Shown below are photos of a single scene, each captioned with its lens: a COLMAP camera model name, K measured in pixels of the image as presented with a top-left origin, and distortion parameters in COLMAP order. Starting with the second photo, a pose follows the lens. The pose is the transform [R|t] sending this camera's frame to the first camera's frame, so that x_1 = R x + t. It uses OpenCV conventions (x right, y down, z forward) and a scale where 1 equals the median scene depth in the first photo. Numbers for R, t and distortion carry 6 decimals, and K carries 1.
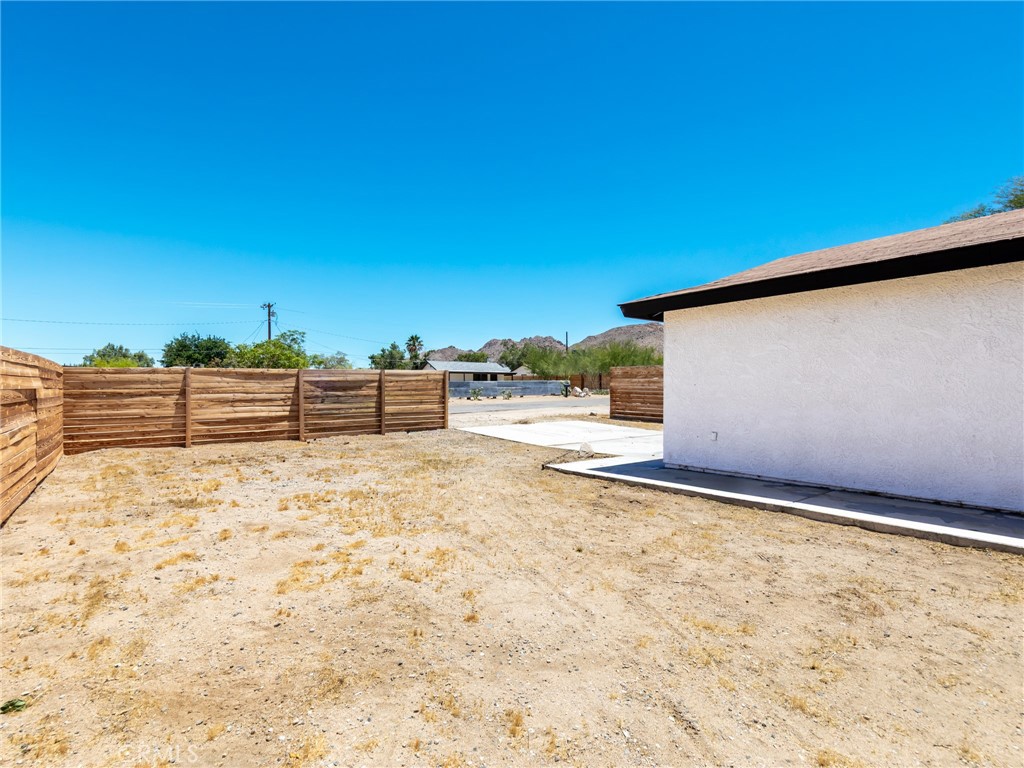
lens RADIAL K [[511.8, 0, 517.0], [0, 511.8, 401.3], [0, 0, 1]] dist [0.008561, -0.000726]
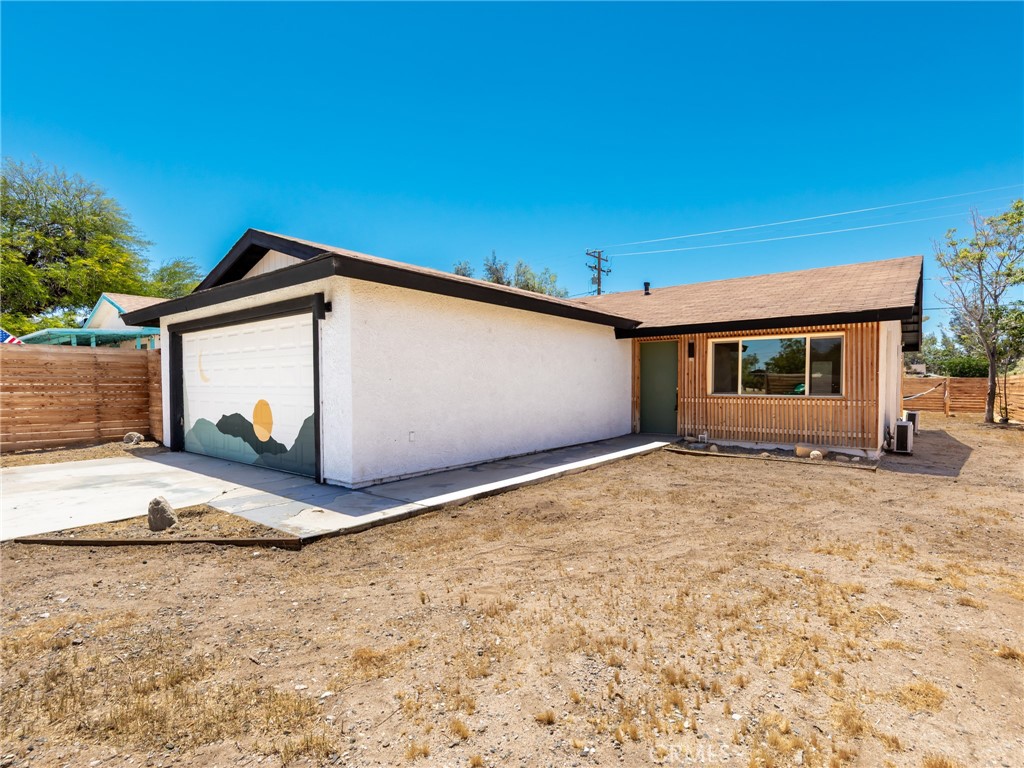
lens RADIAL K [[511.8, 0, 517.0], [0, 511.8, 401.3], [0, 0, 1]] dist [0.008561, -0.000726]
pose [[-0.246993, -0.031018, 0.968521, -0.688732], [0.026466, 0.998899, 0.038740, -0.031019], [-0.968656, 0.035201, -0.245900, 1.336308]]
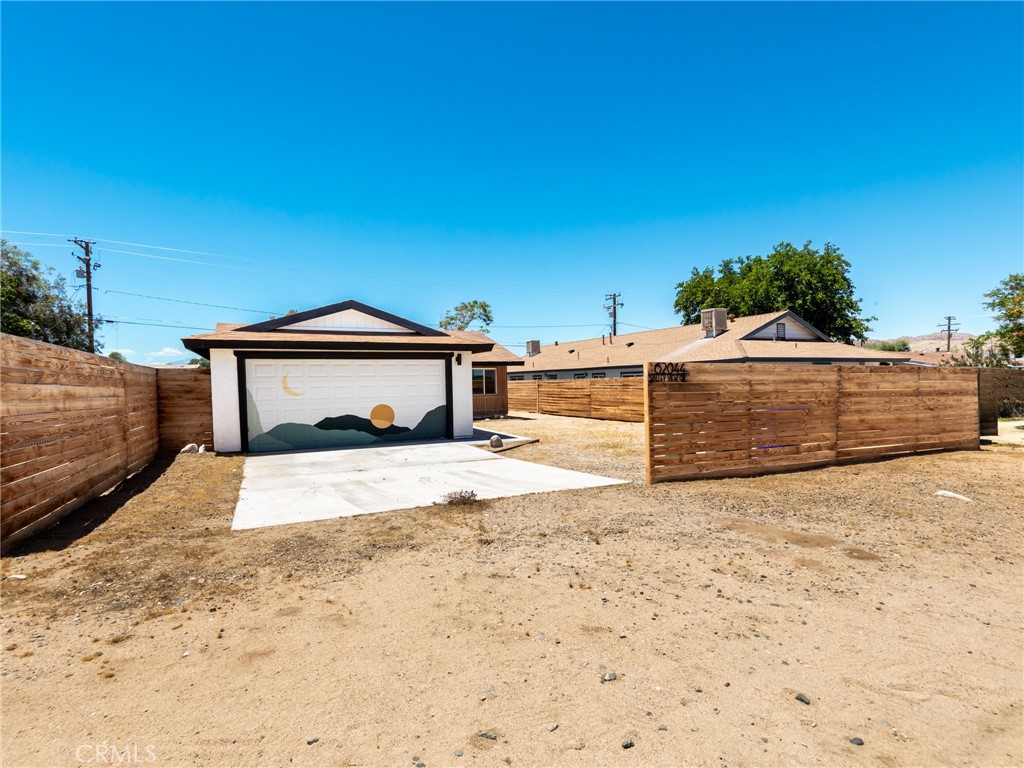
lens RADIAL K [[511.8, 0, 517.0], [0, 511.8, 401.3], [0, 0, 1]] dist [0.008561, -0.000726]
pose [[-0.983261, 0.011158, 0.181858, -0.256949], [0.022957, 0.997755, 0.062909, -0.145212], [-0.180748, 0.066031, -0.981310, 3.787443]]
